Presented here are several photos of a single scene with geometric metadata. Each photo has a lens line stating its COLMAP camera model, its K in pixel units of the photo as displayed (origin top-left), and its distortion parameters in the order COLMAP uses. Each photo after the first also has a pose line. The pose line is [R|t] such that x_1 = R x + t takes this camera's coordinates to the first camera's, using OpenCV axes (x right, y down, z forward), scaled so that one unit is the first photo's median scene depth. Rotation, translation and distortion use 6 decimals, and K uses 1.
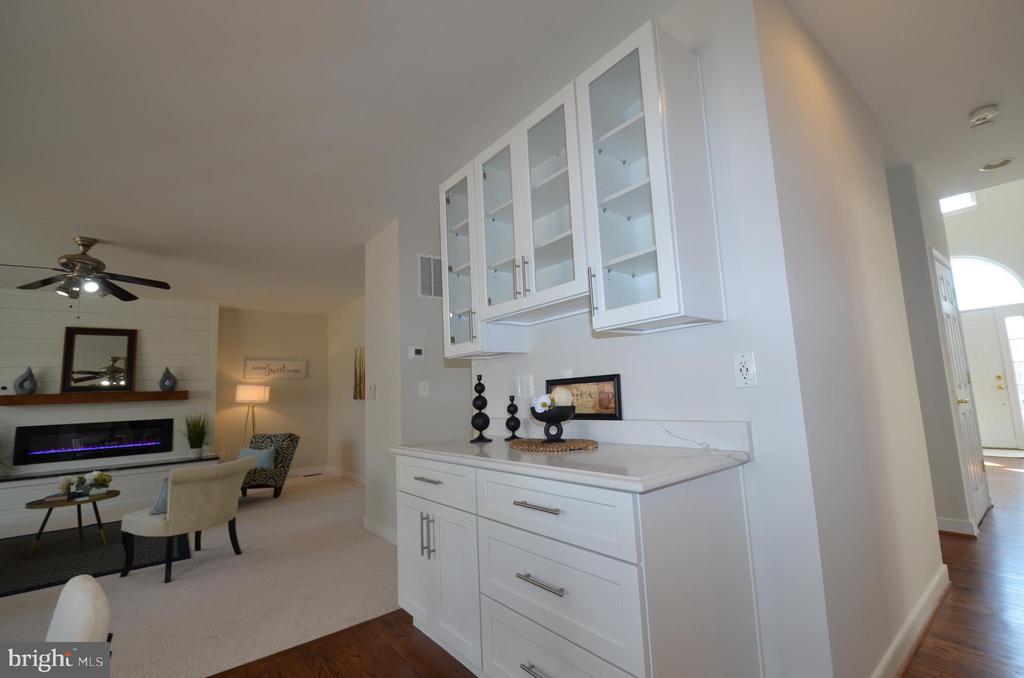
lens RADIAL K [[446.8, 0, 518.5], [0, 446.8, 342.1], [0, 0, 1]] dist [0.003036, -0.006708]
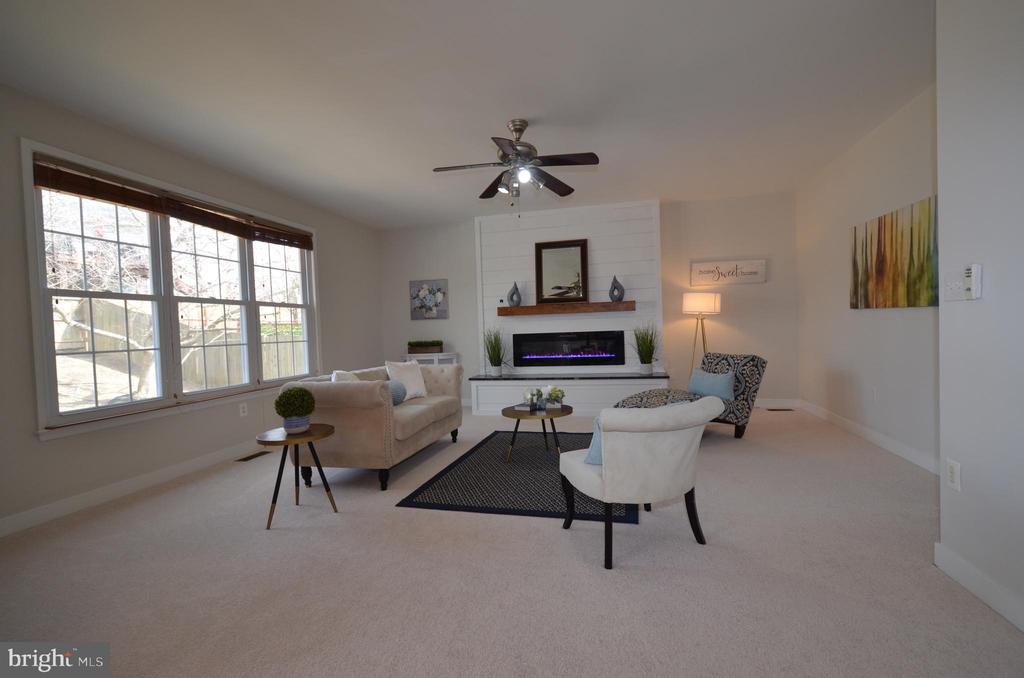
lens RADIAL K [[446.8, 0, 518.5], [0, 446.8, 342.1], [0, 0, 1]] dist [0.003036, -0.006708]
pose [[0.614816, 0.048641, -0.787169, -0.176569], [0.099460, 0.985346, 0.138569, 0.044937], [0.782374, -0.163486, 0.600969, 0.271299]]
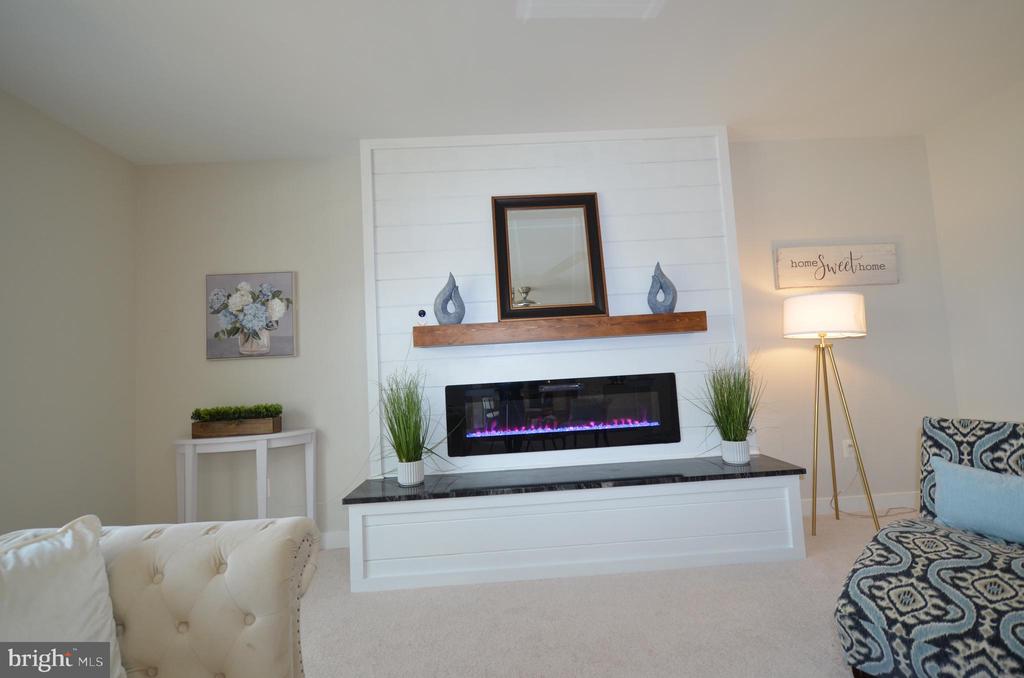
lens RADIAL K [[446.8, 0, 518.5], [0, 446.8, 342.1], [0, 0, 1]] dist [0.003036, -0.006708]
pose [[0.797194, -0.036182, -0.602638, -0.653708], [0.089881, 0.994191, 0.059207, 0.101656], [0.596995, -0.101366, 0.795815, 0.559749]]
